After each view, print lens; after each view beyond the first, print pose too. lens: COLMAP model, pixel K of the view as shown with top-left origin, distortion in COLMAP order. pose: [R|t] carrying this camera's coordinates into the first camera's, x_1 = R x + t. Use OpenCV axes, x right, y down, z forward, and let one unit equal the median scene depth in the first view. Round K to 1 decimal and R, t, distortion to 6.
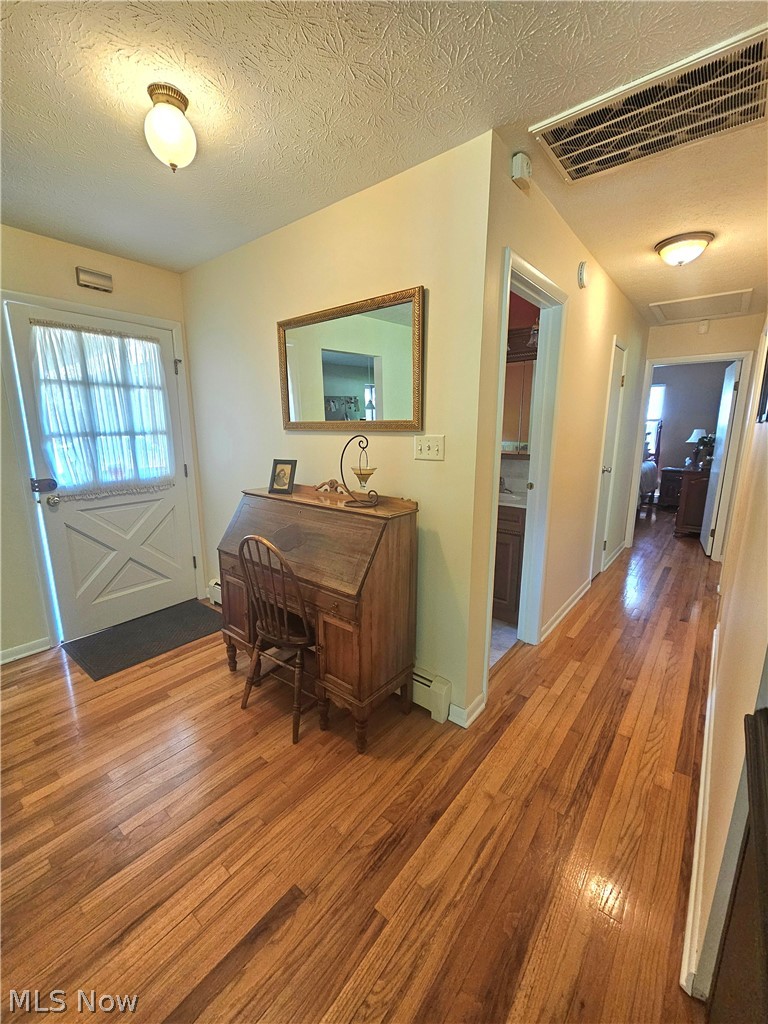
lens RADIAL K [[421.6, 0, 380.6], [0, 421.6, 516.8], [0, 0, 1]] dist [-0.000695, -0.000155]
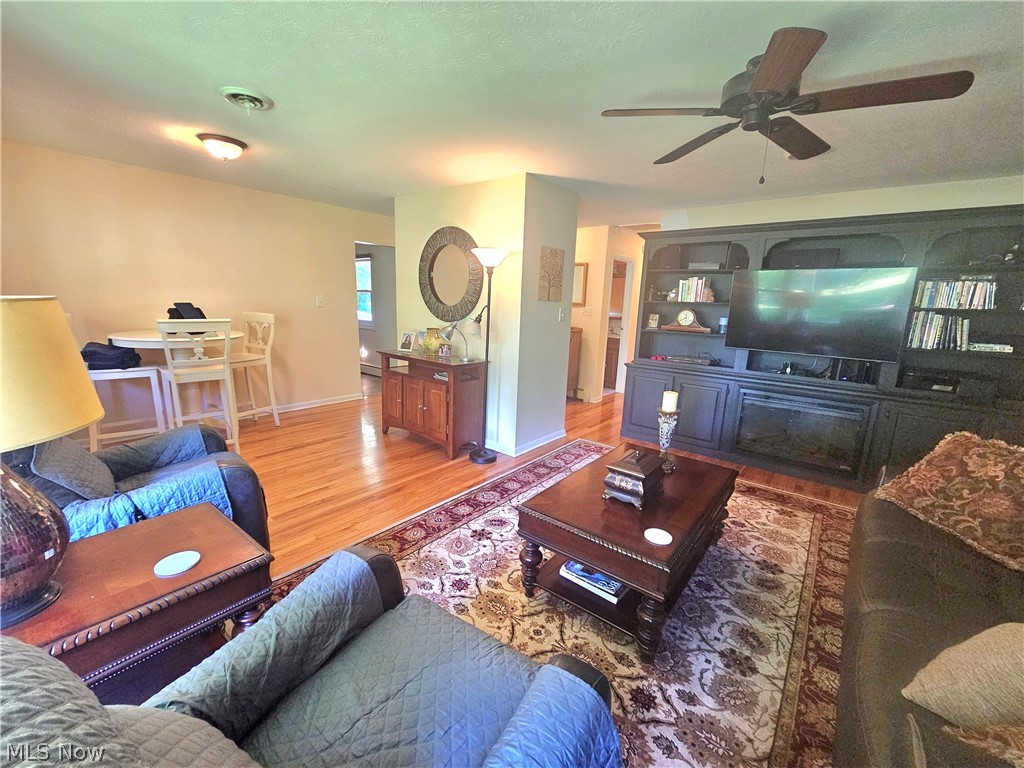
lens RADIAL K [[421.6, 0, 512.8], [0, 421.6, 385.5], [0, 0, 1]] dist [-0.000695, -0.000155]
pose [[0.998844, 0.045407, 0.015764, -0.313214], [-0.045510, 0.998944, 0.006269, 0.269512], [-0.015462, -0.006980, 0.999856, -1.512339]]
